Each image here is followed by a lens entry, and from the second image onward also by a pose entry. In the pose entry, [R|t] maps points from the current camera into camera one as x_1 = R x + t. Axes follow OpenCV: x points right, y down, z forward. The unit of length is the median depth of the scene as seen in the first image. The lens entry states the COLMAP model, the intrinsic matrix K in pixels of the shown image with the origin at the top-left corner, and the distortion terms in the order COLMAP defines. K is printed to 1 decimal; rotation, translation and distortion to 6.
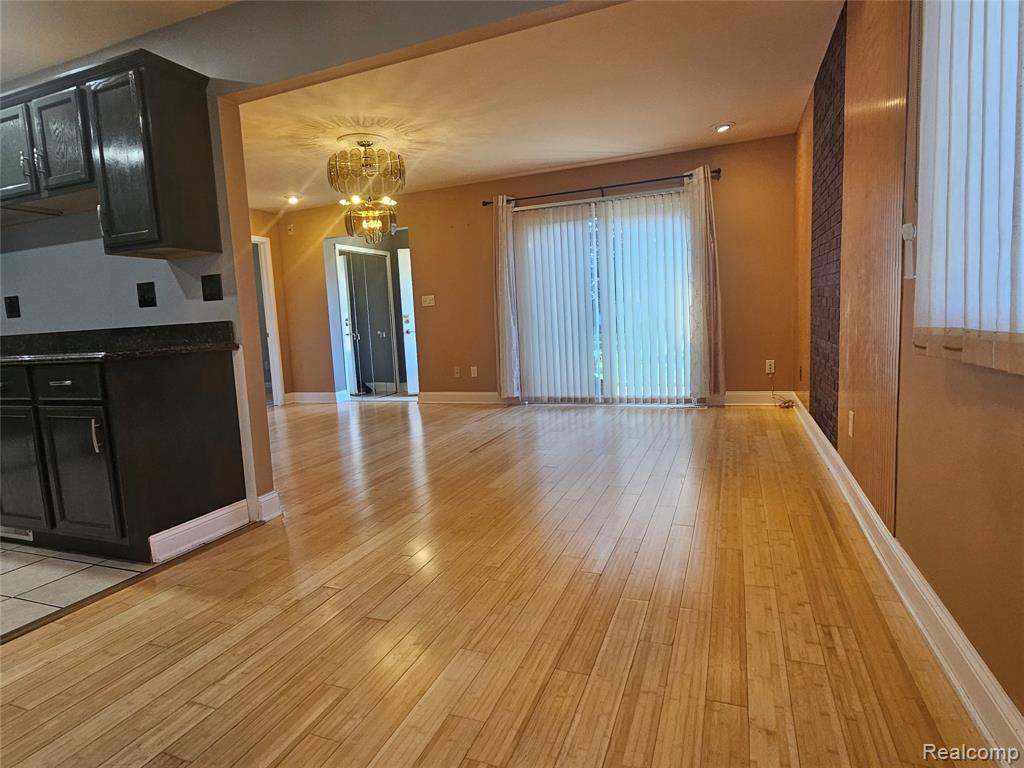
lens RADIAL K [[571.6, 0, 501.0], [0, 571.6, 381.4], [0, 0, 1]] dist [-0.001091, -0.000240]
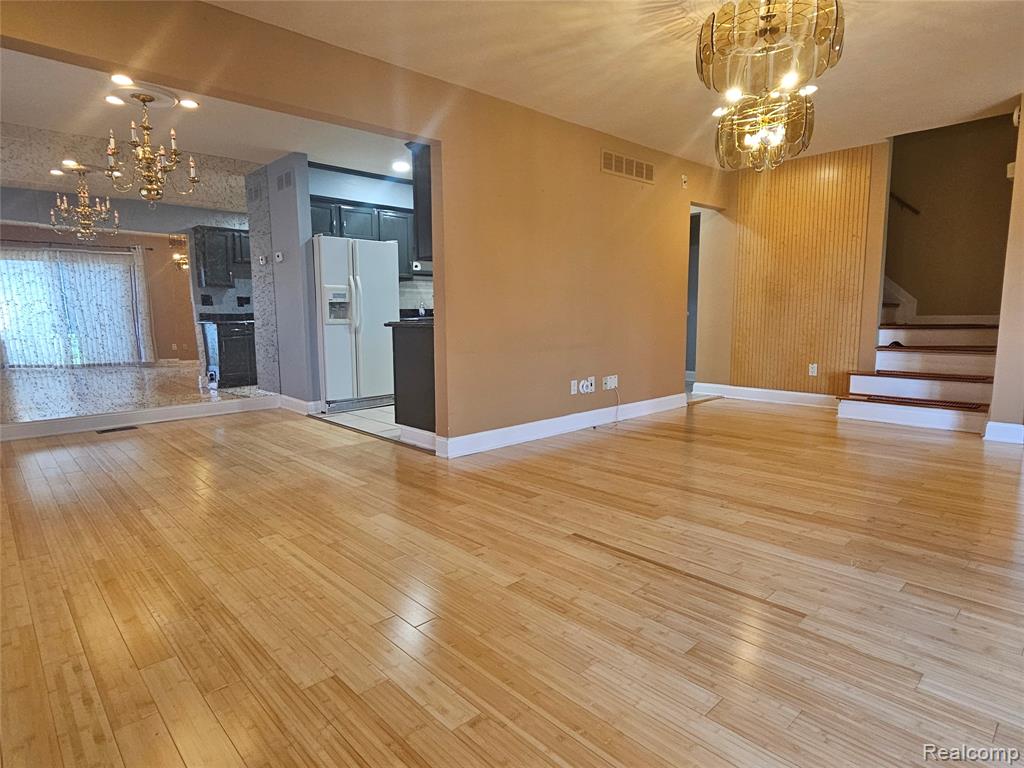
lens RADIAL K [[571.6, 0, 501.0], [0, 571.6, 381.4], [0, 0, 1]] dist [-0.001091, -0.000240]
pose [[-0.421520, 0.168374, -0.891050, 0.637011], [-0.064343, 0.974581, 0.214596, -0.205143], [0.904533, 0.147790, -0.399972, 1.488596]]
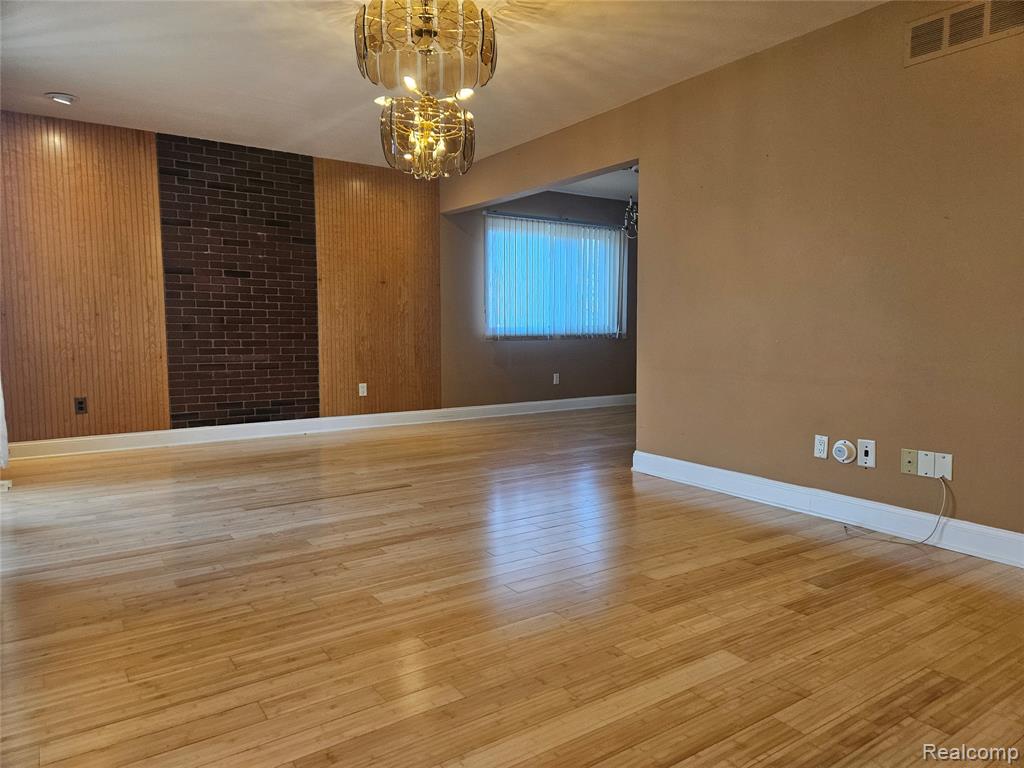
lens RADIAL K [[685.3, 0, 508.3], [0, 685.3, 380.0], [0, 0, 1]] dist [0.072567, -0.058895]
pose [[-0.833584, 0.012468, 0.552252, -0.946421], [0.104742, 0.985176, 0.135859, -0.193217], [-0.542371, 0.171094, -0.822533, 2.232061]]
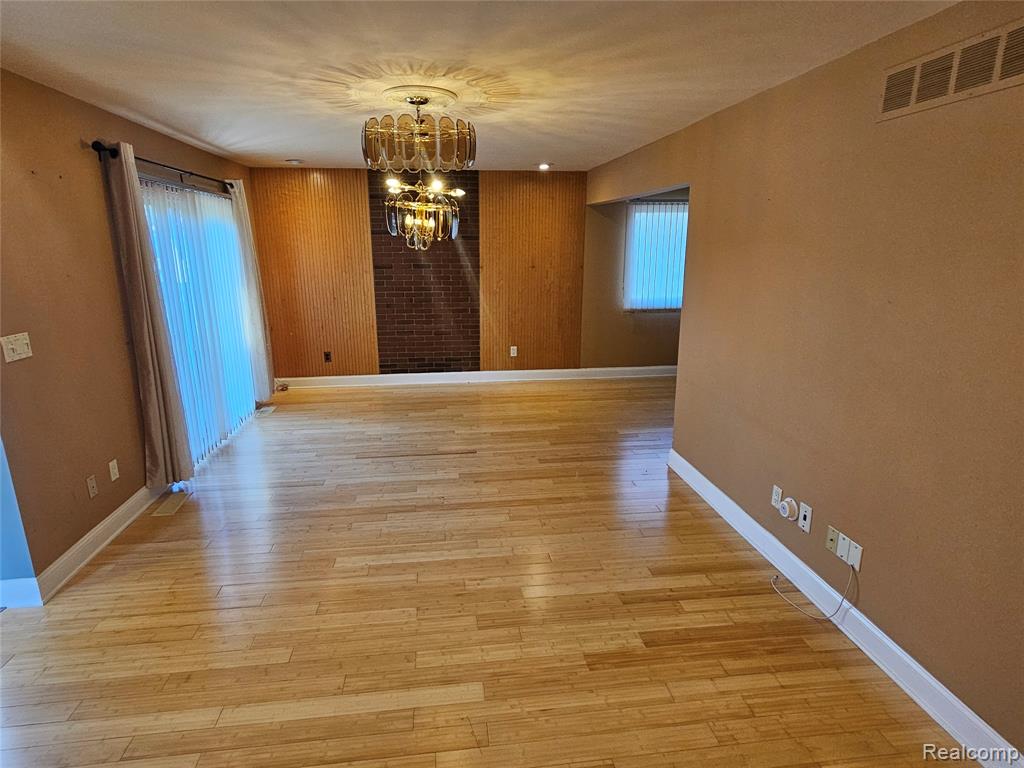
lens RADIAL K [[556.7, 0, 499.9], [0, 556.7, 383.5], [0, 0, 1]] dist [0.000719, -0.000052]
pose [[-0.485853, -0.160669, 0.859146, -1.287191], [0.123510, 0.960475, 0.249464, -0.352206], [-0.865270, 0.227316, -0.446806, 1.835411]]
